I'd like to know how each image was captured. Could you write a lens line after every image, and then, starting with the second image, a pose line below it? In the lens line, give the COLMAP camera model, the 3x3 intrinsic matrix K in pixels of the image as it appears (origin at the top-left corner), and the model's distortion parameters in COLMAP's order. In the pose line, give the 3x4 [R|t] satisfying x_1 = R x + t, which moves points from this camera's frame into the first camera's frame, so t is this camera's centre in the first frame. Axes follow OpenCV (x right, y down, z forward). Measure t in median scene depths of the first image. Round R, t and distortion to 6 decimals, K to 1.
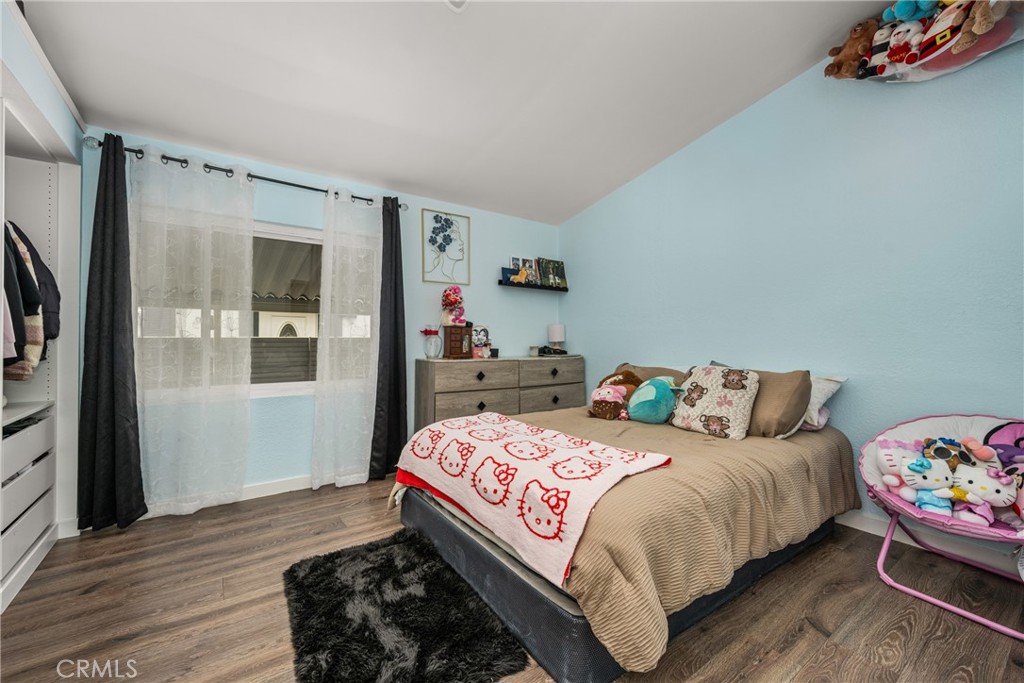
lens RADIAL K [[410.6, 0, 515.9], [0, 410.6, 332.8], [0, 0, 1]] dist [-0.001622, -0.000620]
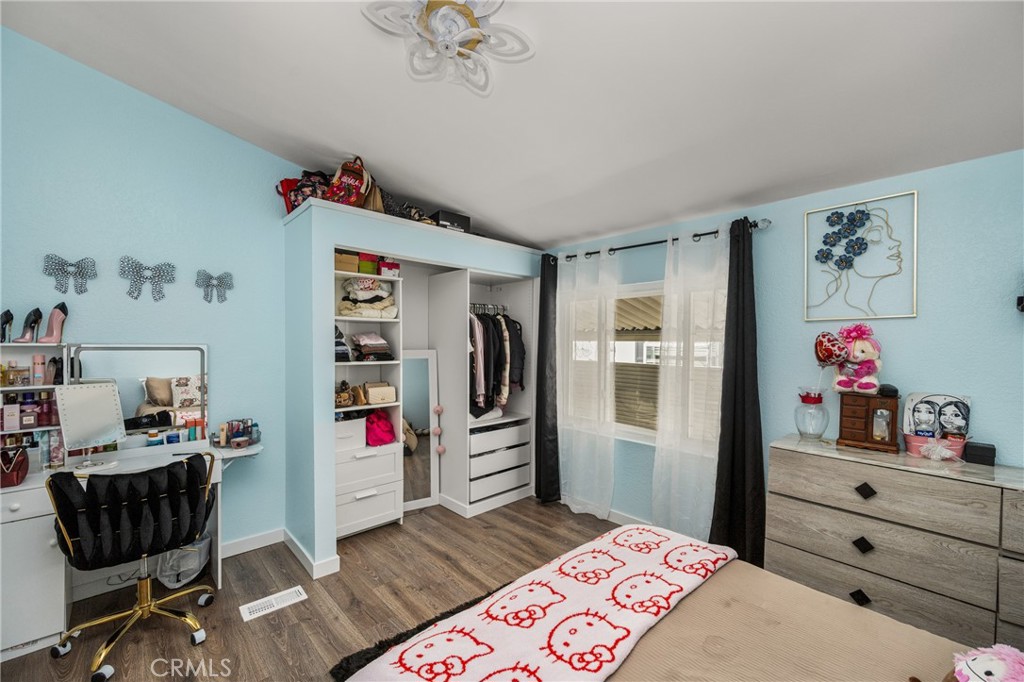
lens RADIAL K [[410.6, 0, 527.7], [0, 410.6, 356.1], [0, 0, 1]] dist [-0.001622, -0.000620]
pose [[0.154190, 0.031701, -0.987532, 0.363555], [0.000506, 0.999482, 0.032164, -0.088871], [0.988041, -0.005459, 0.154094, 0.441277]]
